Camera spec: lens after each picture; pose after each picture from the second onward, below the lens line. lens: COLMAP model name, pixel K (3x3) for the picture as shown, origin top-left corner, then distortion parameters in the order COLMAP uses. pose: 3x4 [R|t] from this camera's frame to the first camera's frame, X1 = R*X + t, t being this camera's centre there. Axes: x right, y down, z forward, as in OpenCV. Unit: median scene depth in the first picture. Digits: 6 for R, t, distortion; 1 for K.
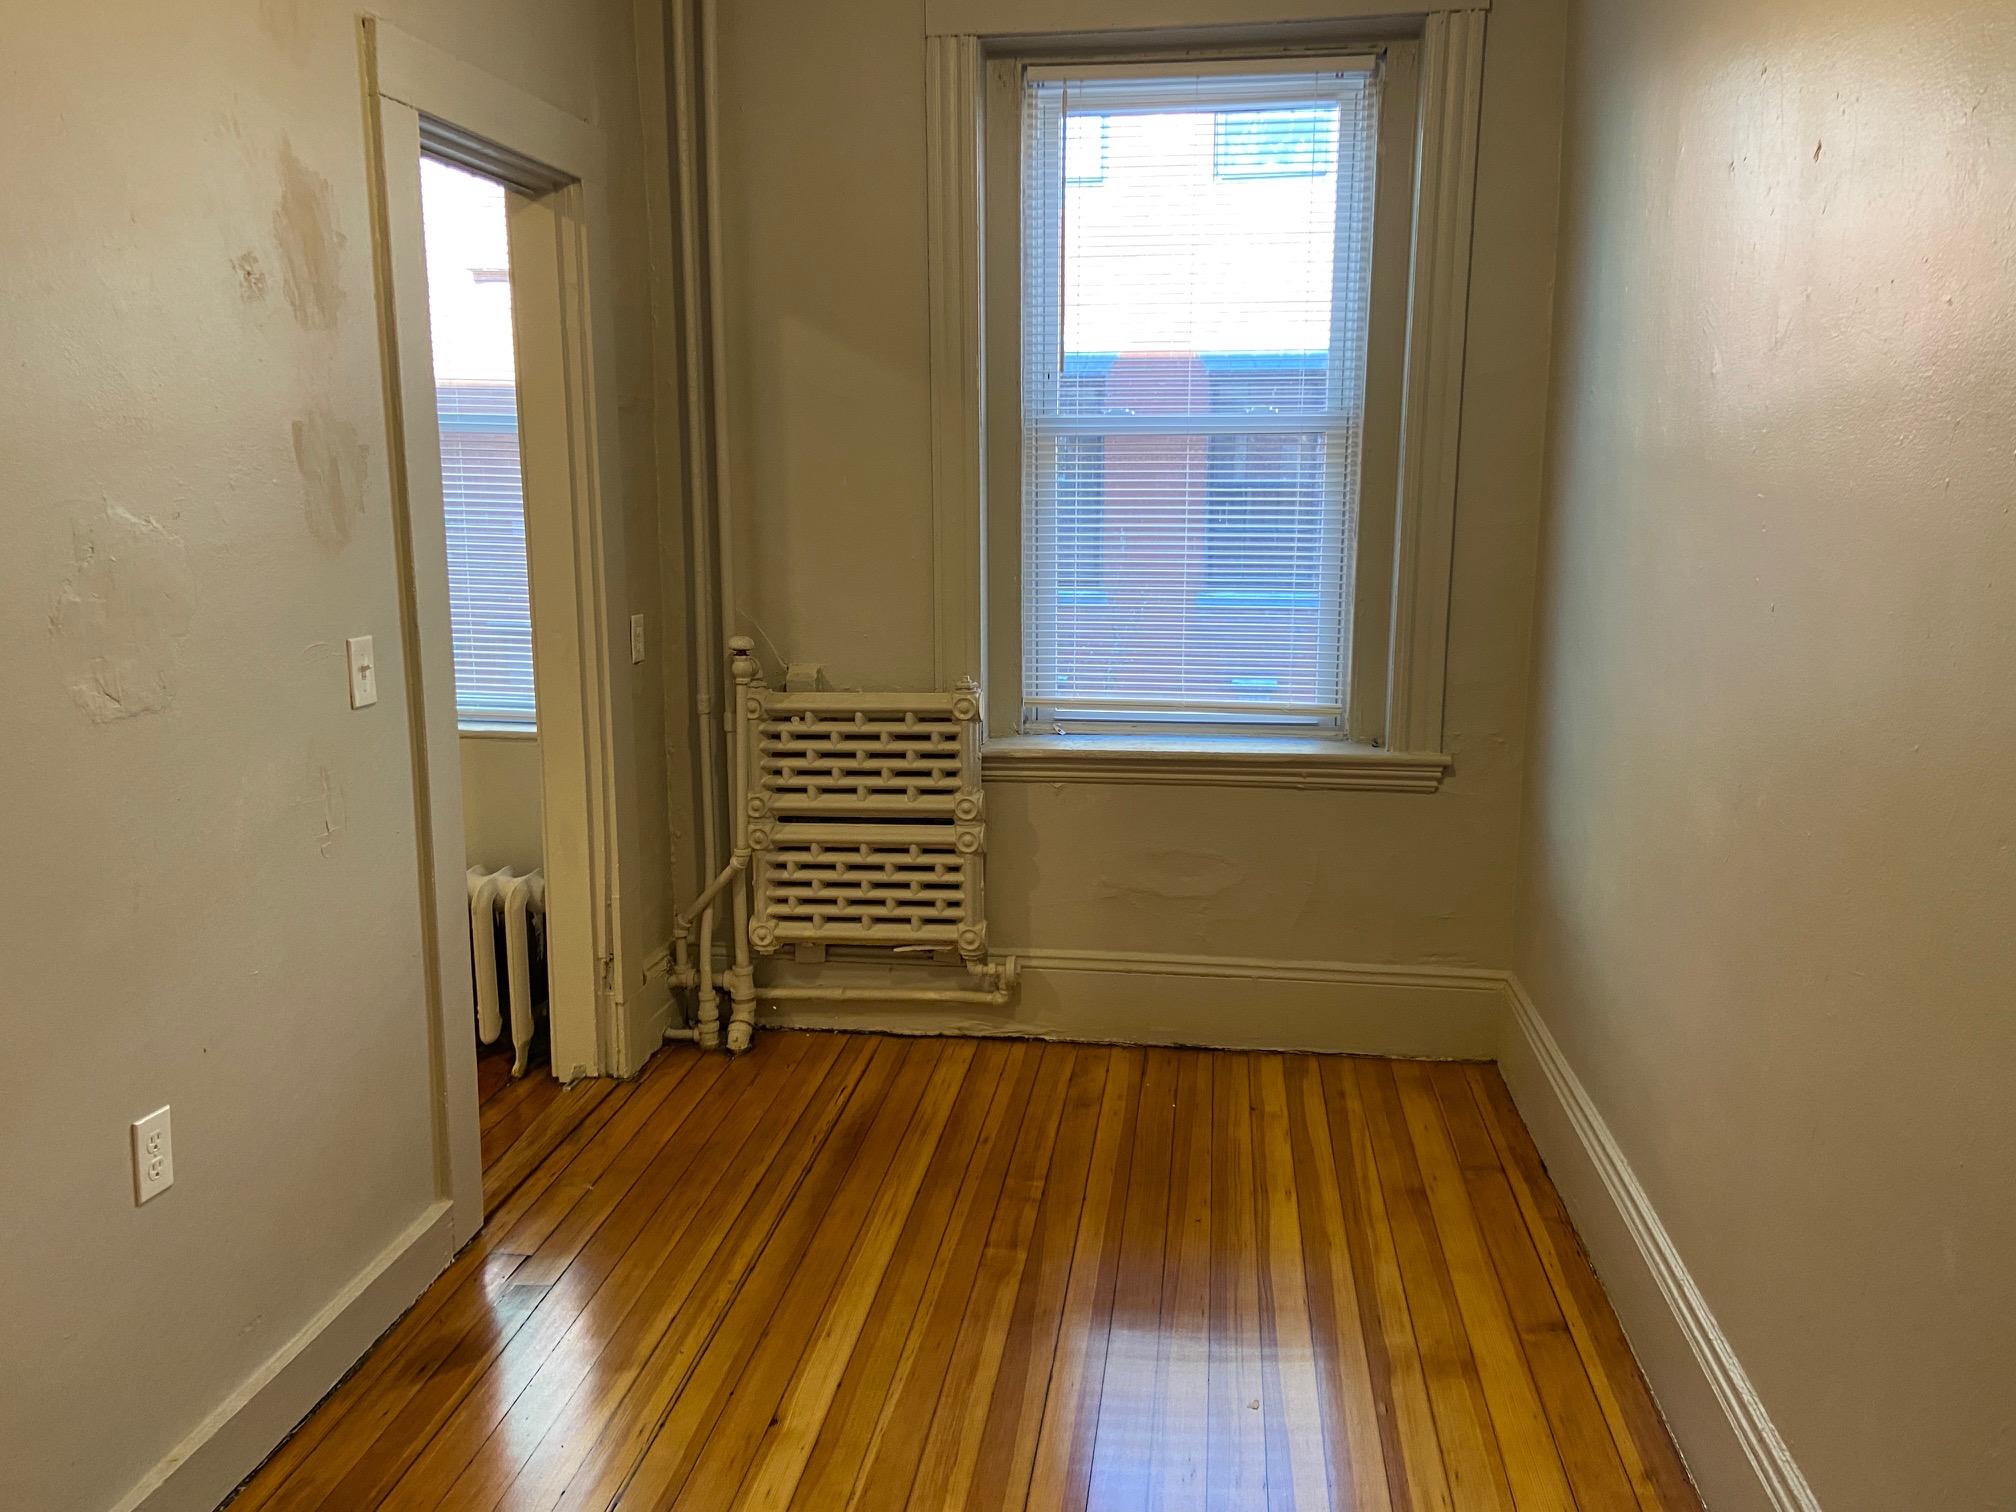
lens RADIAL K [[1577.1, 0, 1008.0], [0, 1577.1, 756.0], [0, 0, 1]] dist [0.096244, -0.178860]
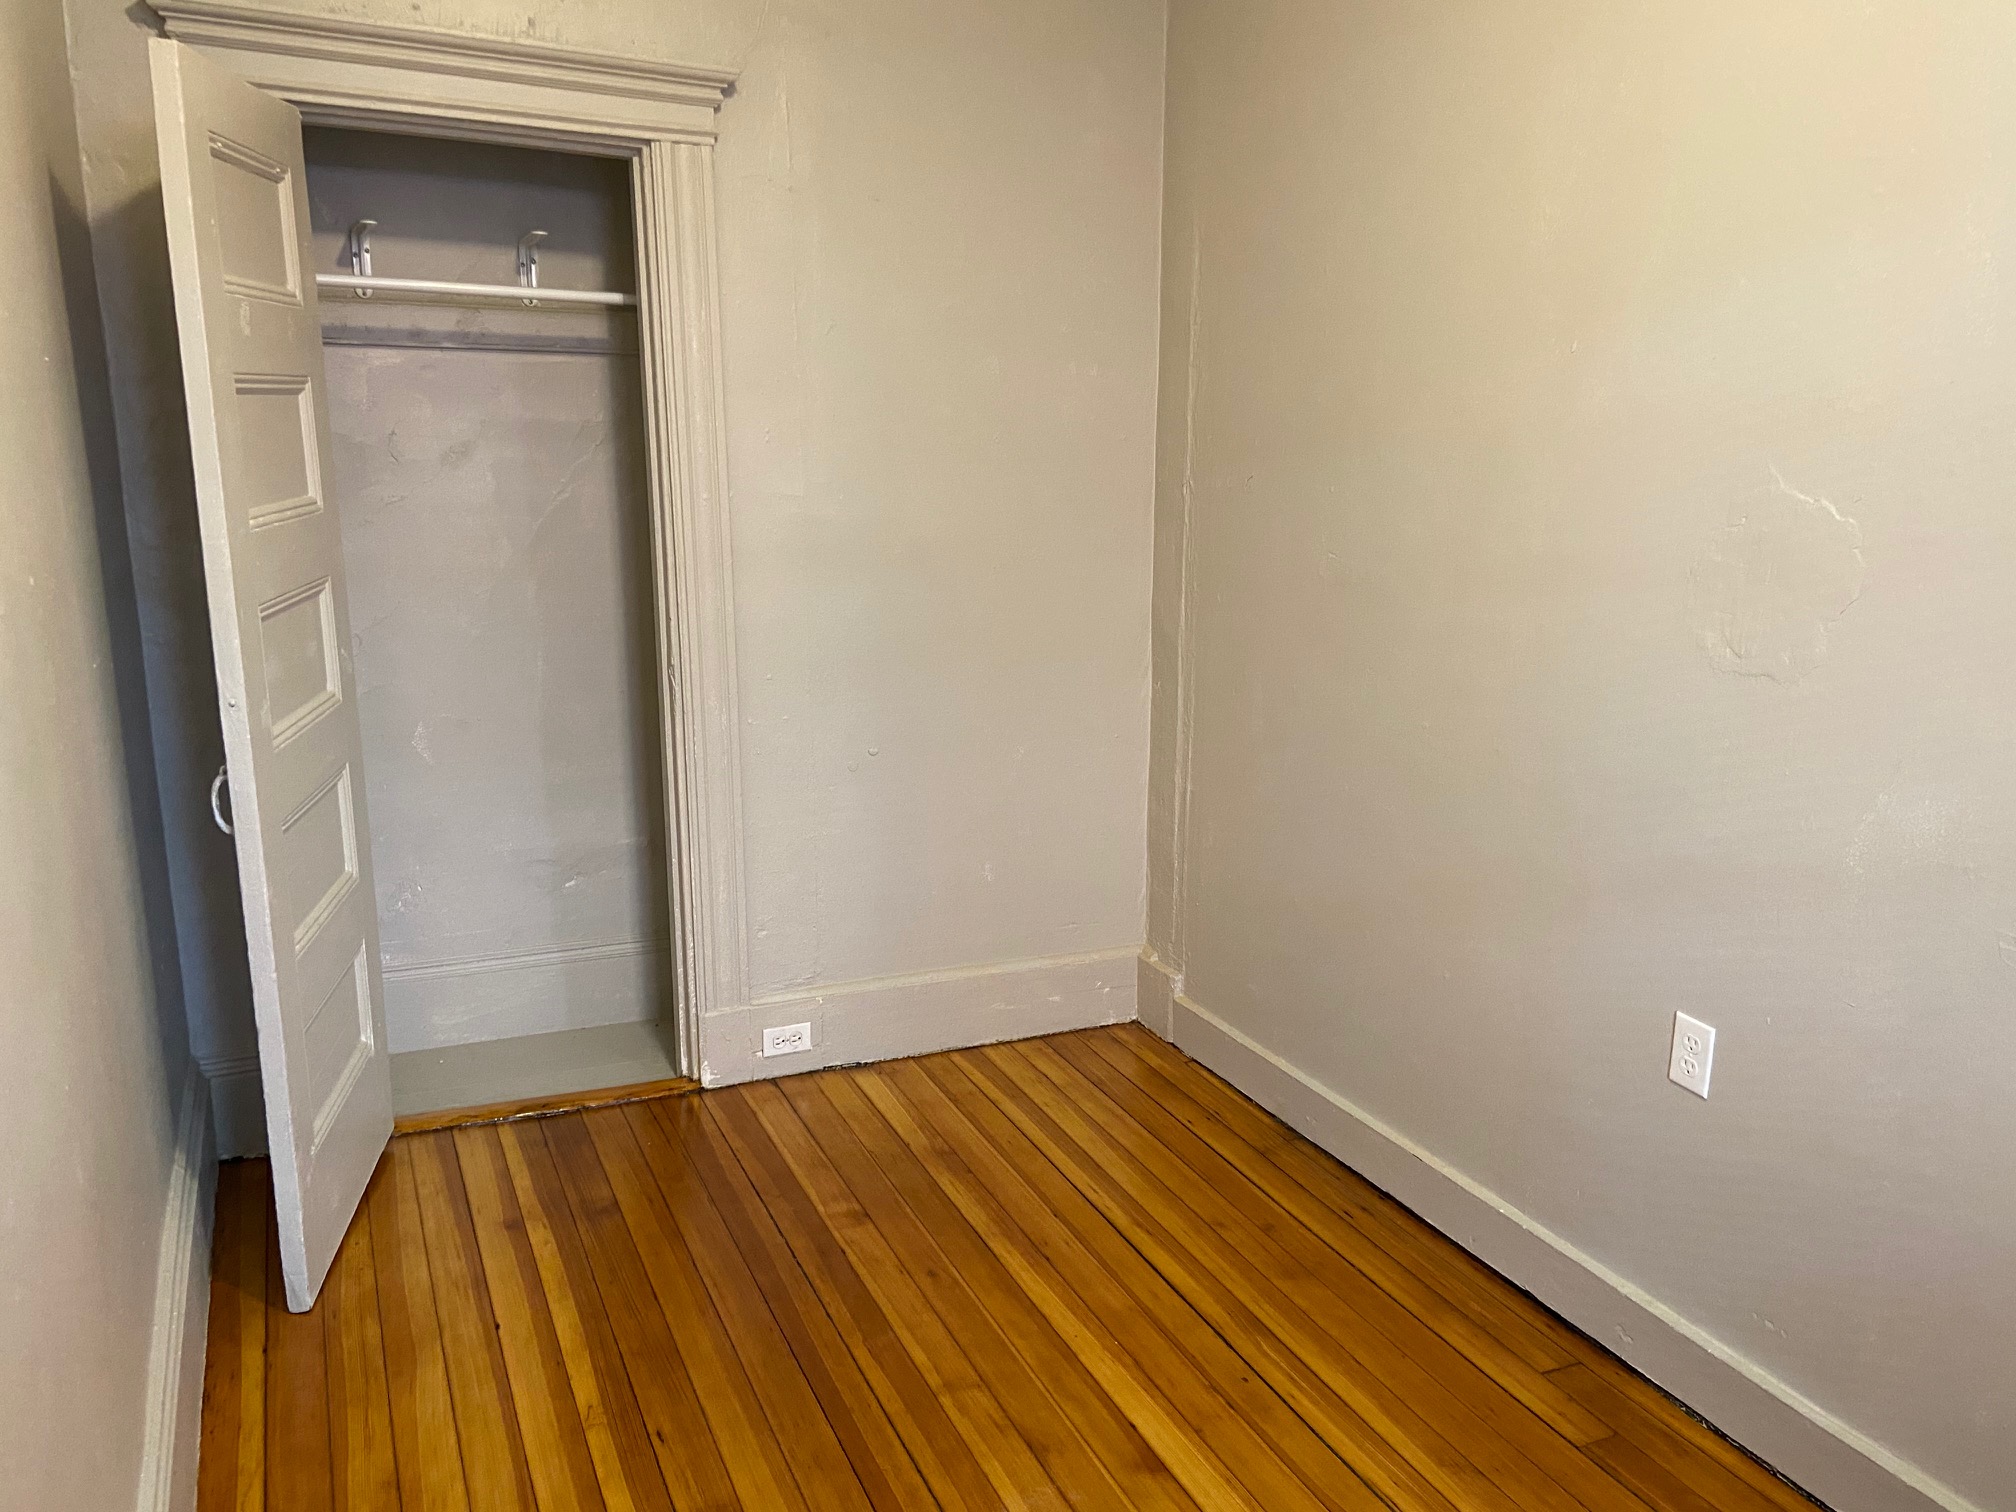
lens RADIAL K [[1515.2, 0, 1011.4], [0, 1515.2, 748.0], [0, 0, 1]] dist [0.129929, -0.158768]
pose [[-0.839562, 0.112605, -0.531465, 0.430421], [-0.104884, 0.926281, 0.361943, -0.298977], [0.533043, 0.359616, -0.765860, 1.506292]]
